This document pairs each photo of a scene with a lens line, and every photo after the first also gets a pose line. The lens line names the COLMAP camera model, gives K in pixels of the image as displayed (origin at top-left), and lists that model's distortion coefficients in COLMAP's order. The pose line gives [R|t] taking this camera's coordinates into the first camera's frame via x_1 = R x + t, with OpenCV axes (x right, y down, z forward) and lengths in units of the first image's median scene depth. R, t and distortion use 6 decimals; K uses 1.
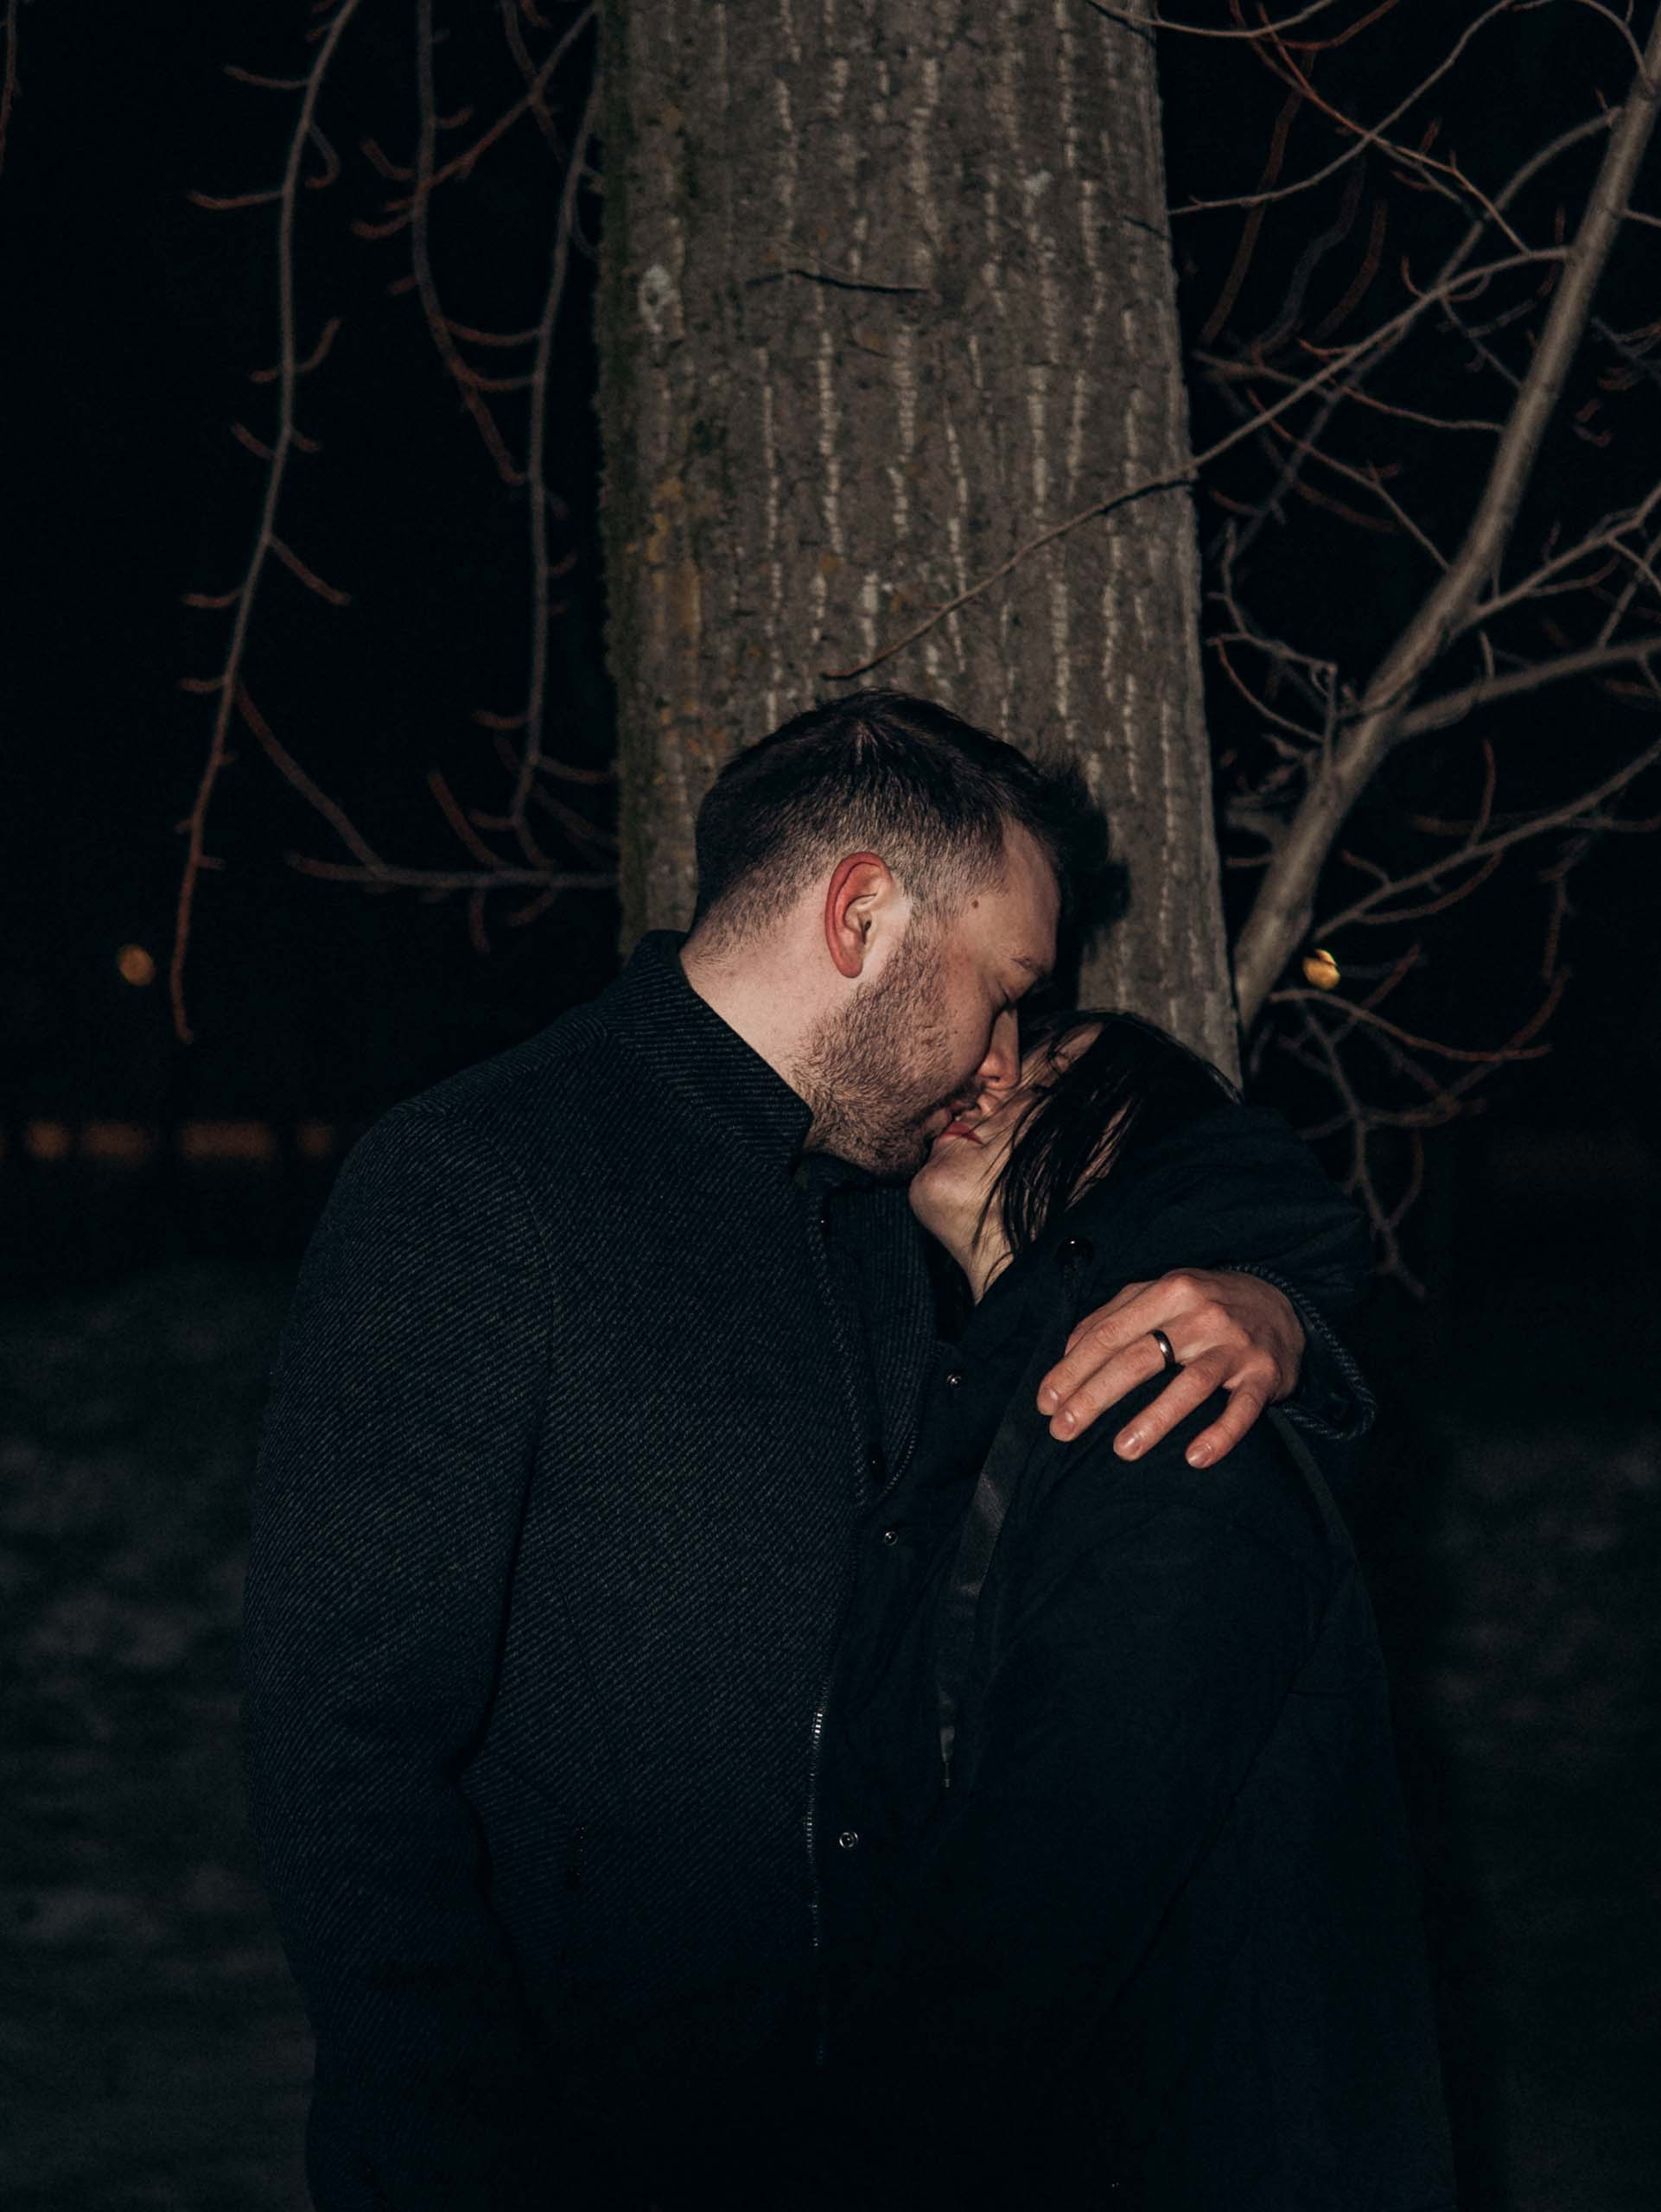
lens RADIAL K [[3247.9, 0, 830.5], [0, 3247.9, 1106.0], [0, 0, 1]] dist [-0.159135, -0.119795]
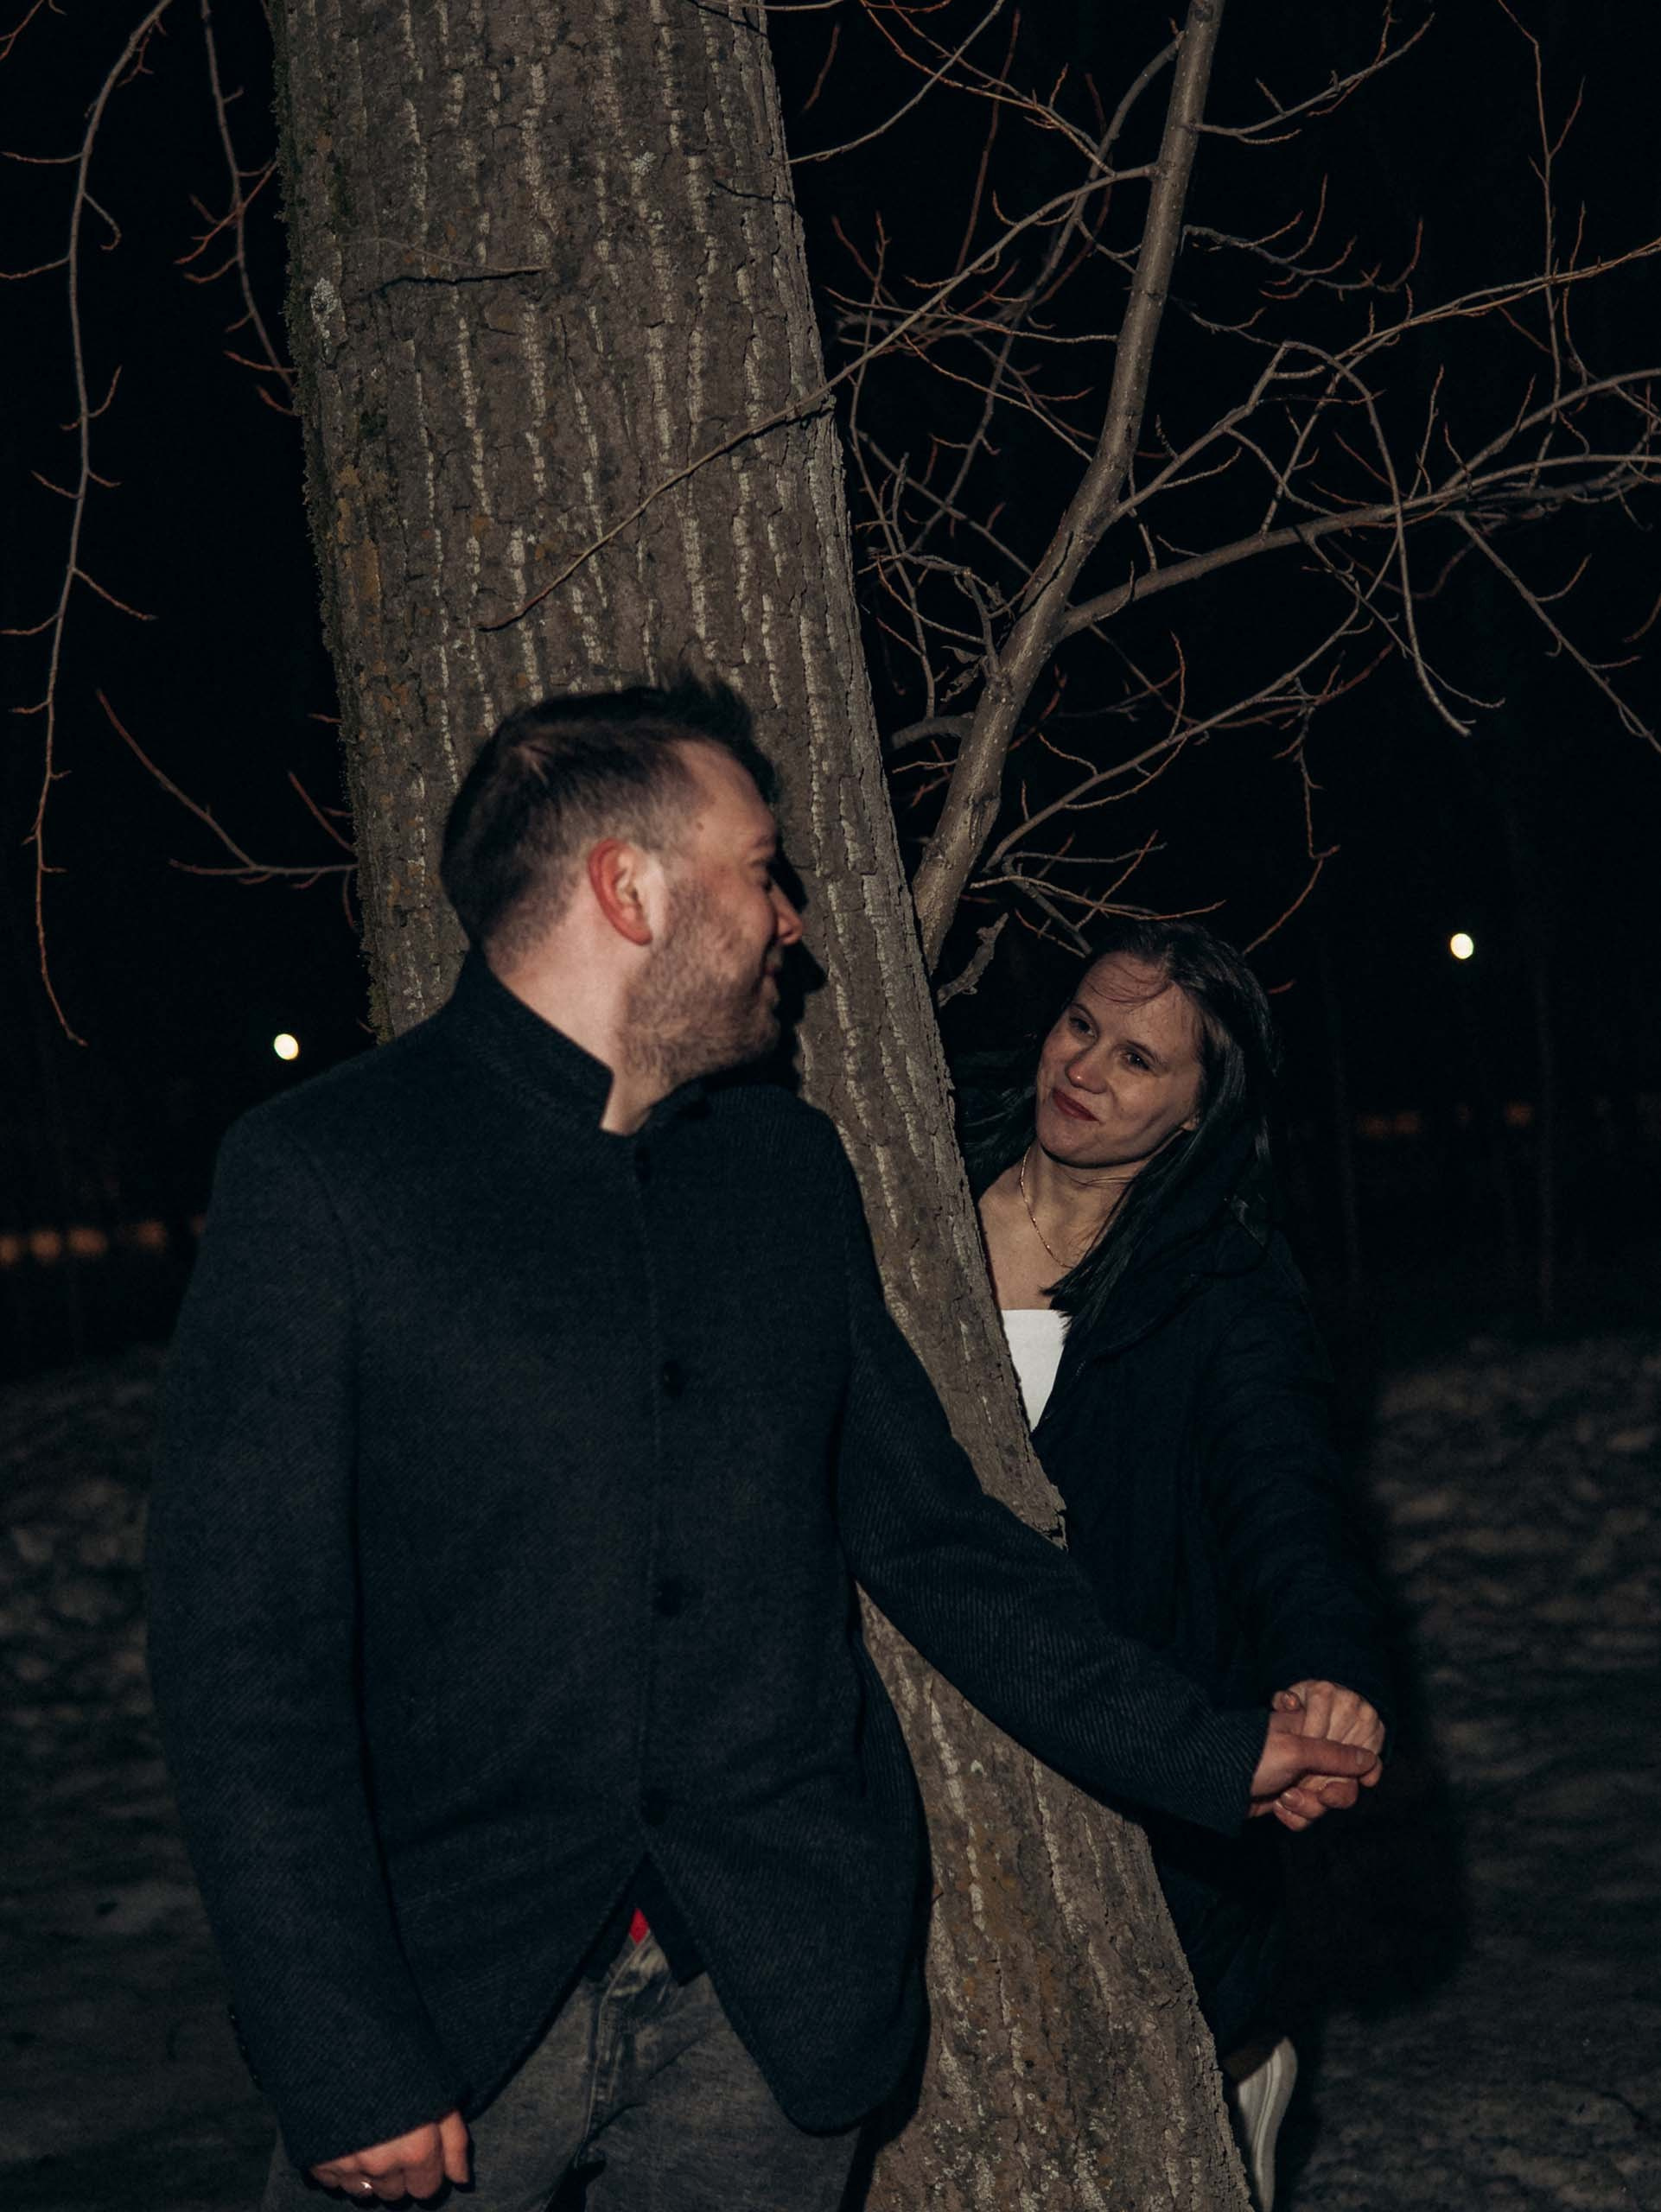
lens RADIAL K [[3228.9, 0, 830.5], [0, 3228.9, 1106.0], [0, 0, 1]] dist [-0.165808, -0.132998]
pose [[0.994284, -0.094811, -0.049092, 0.152084], [0.094399, 0.995478, -0.010640, 0.053483], [0.049879, 0.005945, 0.998738, -0.090910]]
